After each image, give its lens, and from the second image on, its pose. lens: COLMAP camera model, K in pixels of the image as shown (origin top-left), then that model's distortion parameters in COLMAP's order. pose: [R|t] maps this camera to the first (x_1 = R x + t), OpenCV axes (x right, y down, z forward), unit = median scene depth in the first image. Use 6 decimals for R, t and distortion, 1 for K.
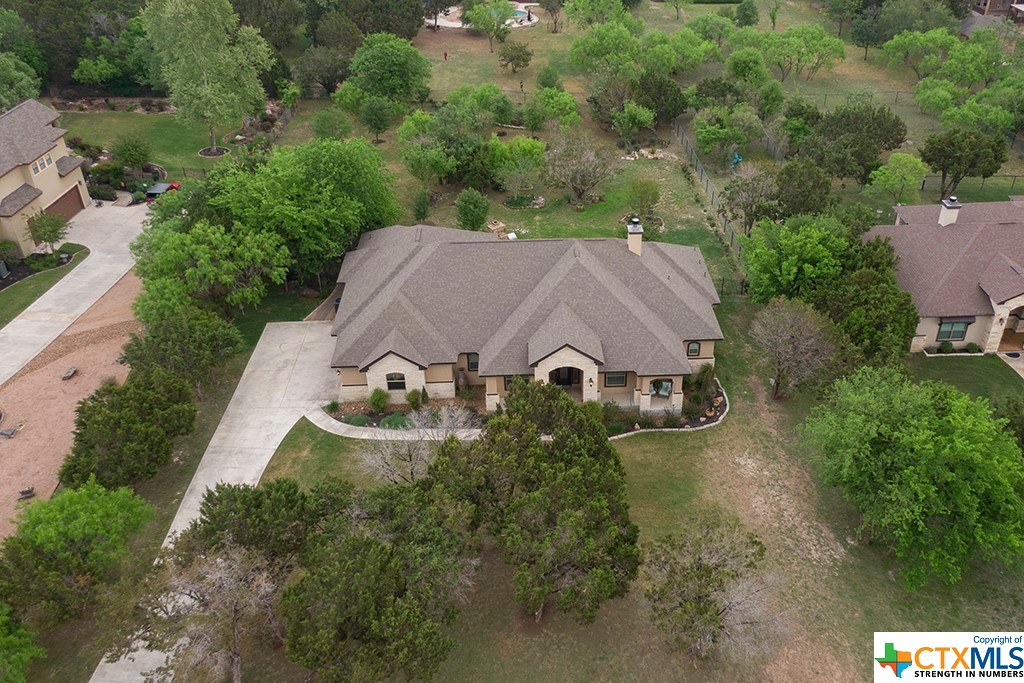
lens RADIAL K [[858.4, 0, 518.8], [0, 858.4, 375.6], [0, 0, 1]] dist [0.053179, -0.088522]
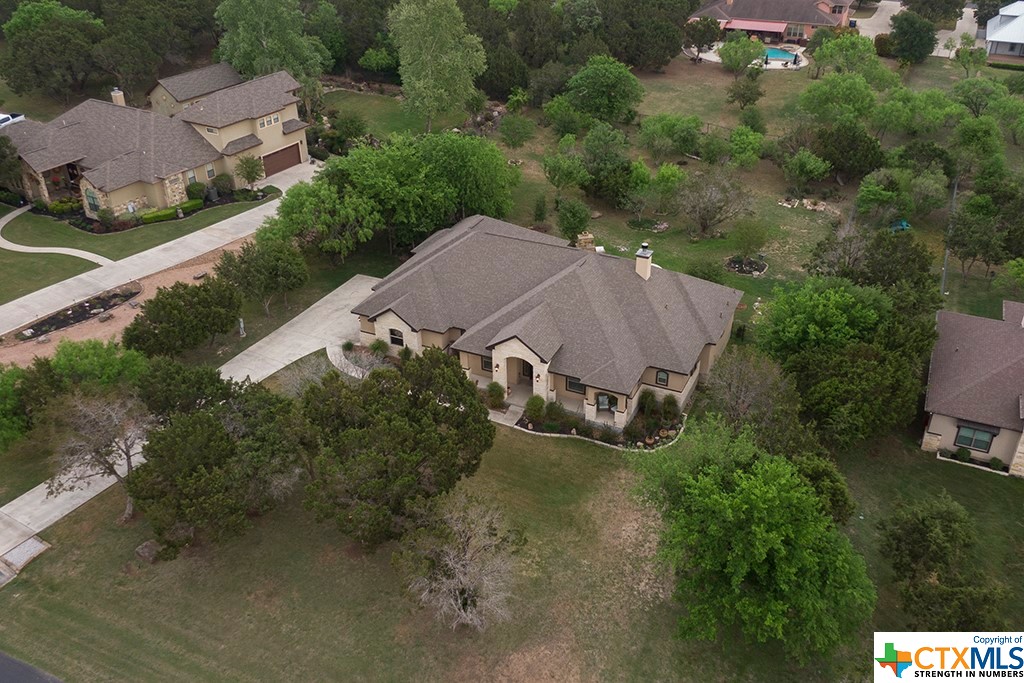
lens RADIAL K [[858.4, 0, 518.8], [0, 858.4, 375.6], [0, 0, 1]] dist [0.053179, -0.088522]
pose [[0.890668, 0.250529, -0.379402, 0.349752], [-0.263359, 0.964518, 0.018646, -0.006426], [0.370611, 0.083311, 0.925044, 0.001404]]
